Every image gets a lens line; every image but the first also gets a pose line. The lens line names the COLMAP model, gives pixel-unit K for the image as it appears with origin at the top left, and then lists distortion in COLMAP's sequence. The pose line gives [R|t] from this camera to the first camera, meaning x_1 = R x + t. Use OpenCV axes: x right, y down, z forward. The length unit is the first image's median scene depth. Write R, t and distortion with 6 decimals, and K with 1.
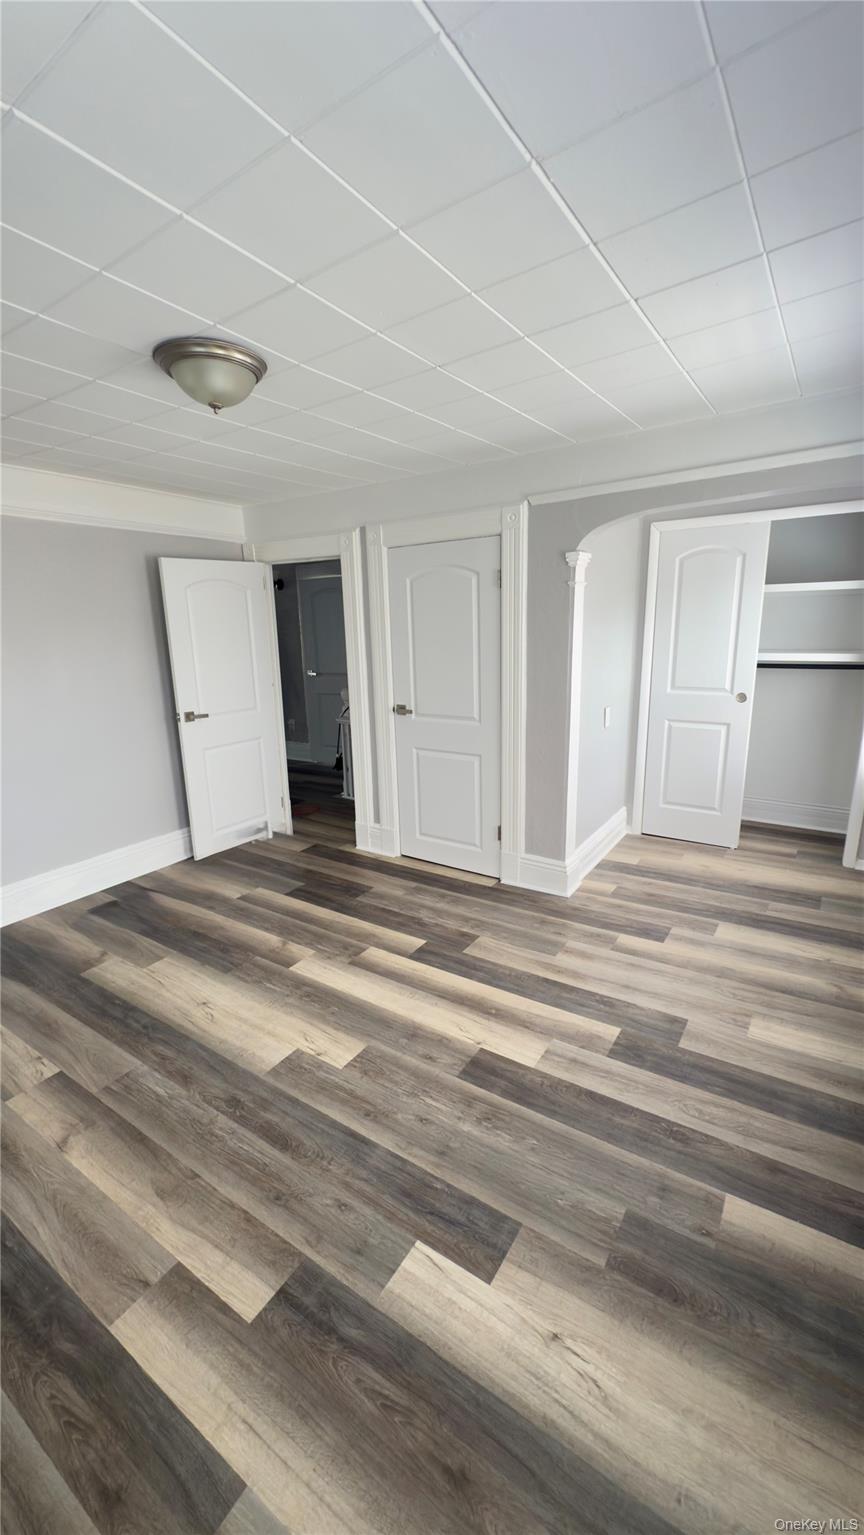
lens RADIAL K [[612.4, 0, 430.3], [0, 612.4, 766.6], [0, 0, 1]] dist [-0.002979, 0.000415]
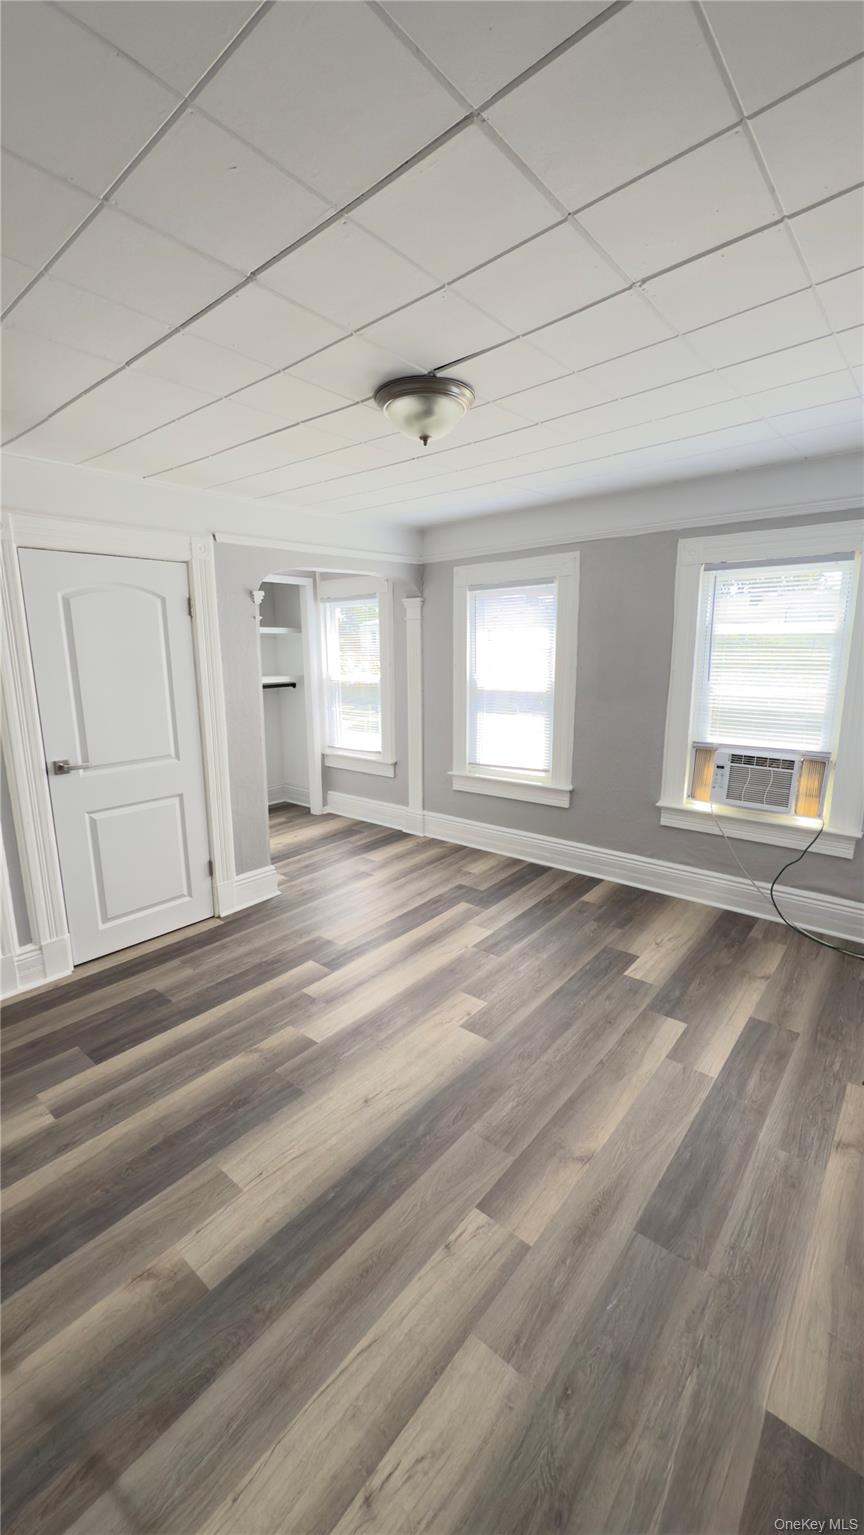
lens RADIAL K [[612.4, 0, 430.3], [0, 612.4, 766.6], [0, 0, 1]] dist [-0.002979, 0.000415]
pose [[0.111234, -0.168408, 0.979421, -0.916954], [0.238161, 0.961336, 0.138250, -0.115115], [-0.964835, 0.217882, 0.147041, 0.589379]]
